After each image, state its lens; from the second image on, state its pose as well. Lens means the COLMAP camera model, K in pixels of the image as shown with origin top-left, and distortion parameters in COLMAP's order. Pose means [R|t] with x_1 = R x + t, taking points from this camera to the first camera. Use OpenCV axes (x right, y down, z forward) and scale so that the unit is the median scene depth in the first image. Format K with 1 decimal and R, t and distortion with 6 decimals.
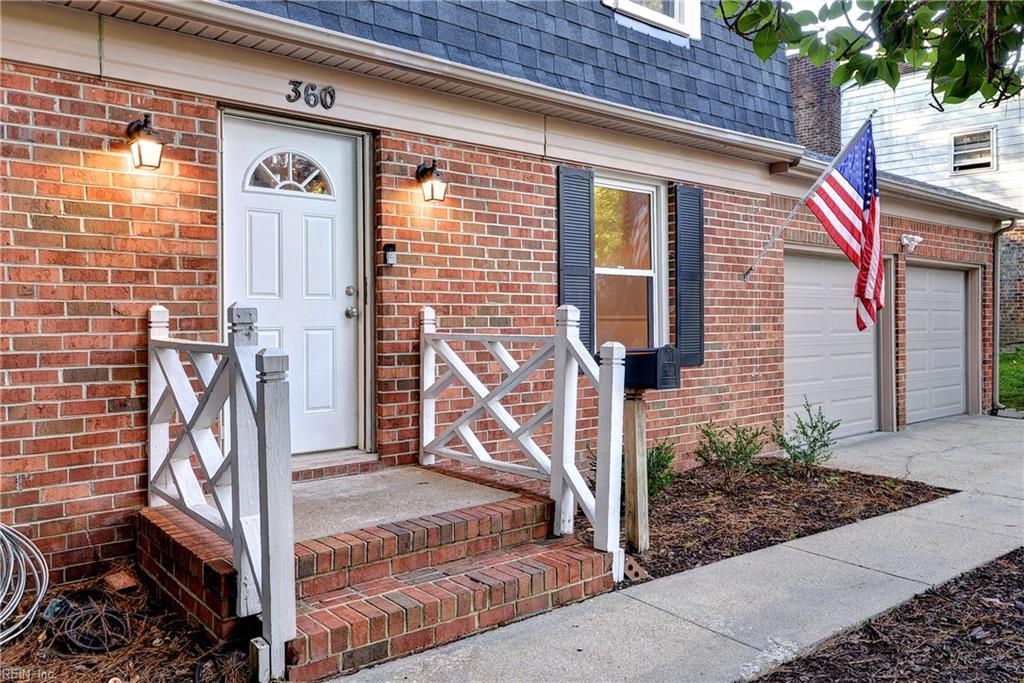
lens RADIAL K [[799.7, 0, 522.0], [0, 799.7, 312.8], [0, 0, 1]] dist [0.026008, -0.001389]
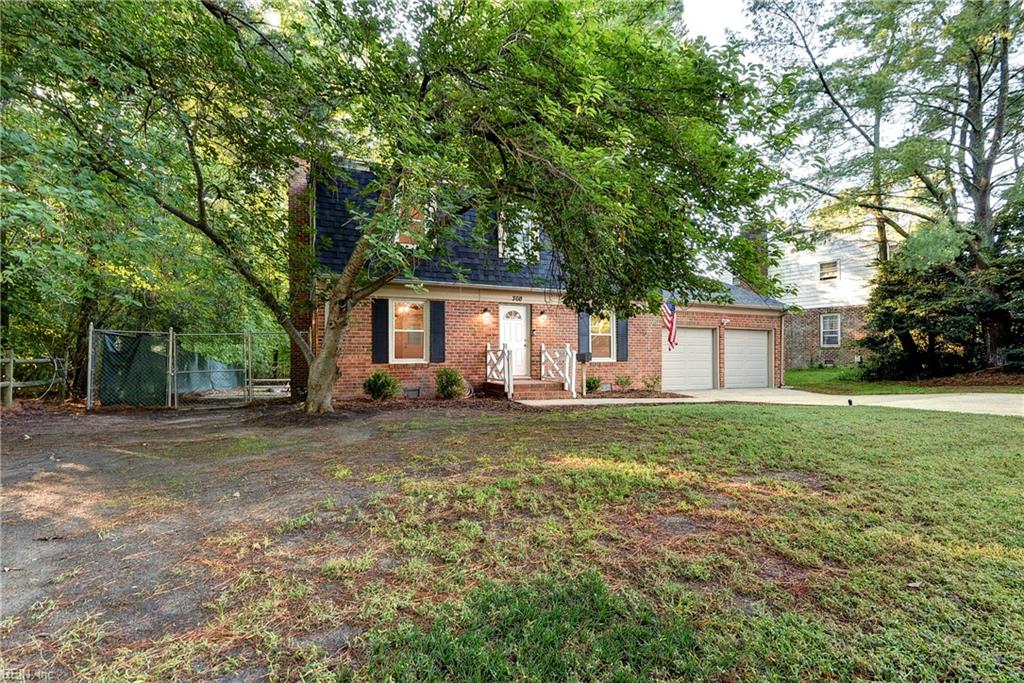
lens RADIAL K [[480.0, 0, 508.3], [0, 480.0, 342.2], [0, 0, 1]] dist [0.010517, -0.008854]
pose [[0.957613, 0.002441, -0.288047, 0.445406], [-0.006060, 0.999914, -0.011672, 0.015110], [0.287993, 0.012923, 0.957545, -1.525096]]
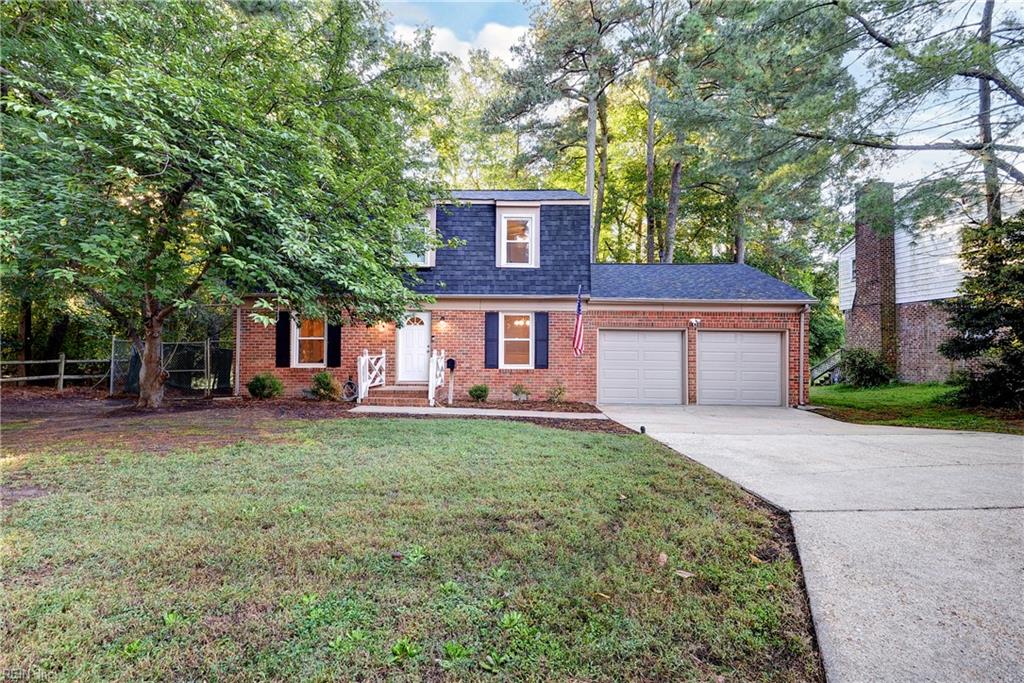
lens RADIAL K [[480.0, 0, 514.8], [0, 480.0, 340.4], [0, 0, 1]] dist [0.010517, -0.008854]
pose [[0.740425, -0.010993, -0.672049, 1.877192], [-0.007351, 0.999674, -0.024451, 0.001621], [0.672099, 0.023044, 0.740103, -0.636277]]
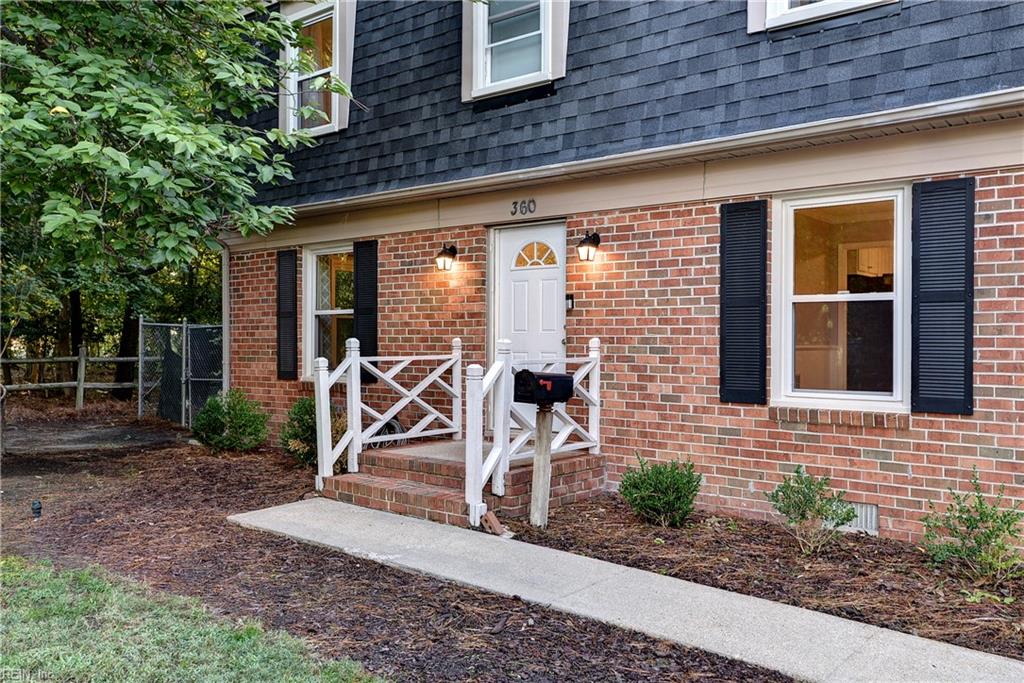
lens RADIAL K [[839.9, 0, 501.6], [0, 839.9, 344.1], [0, 0, 1]] dist [0.012342, 0.002290]
pose [[0.164903, 0.002386, -0.986307, 1.248145], [-0.007453, 0.999972, 0.001173, 0.002381], [0.986282, 0.007157, 0.164916, 0.604953]]
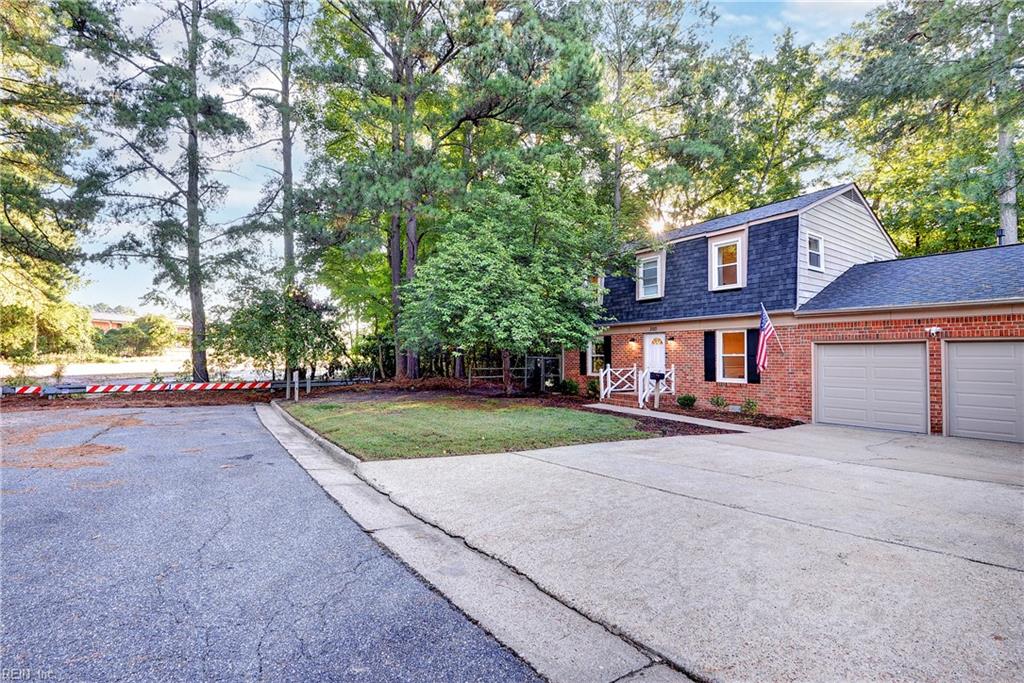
lens RADIAL K [[480.0, 0, 518.4], [0, 480.0, 341.6], [0, 0, 1]] dist [0.010517, -0.008854]
pose [[-0.103381, -0.039701, -0.993849, 3.044555], [-0.010375, 0.999192, -0.038836, -0.022420], [0.994588, 0.006296, -0.103709, 0.327316]]
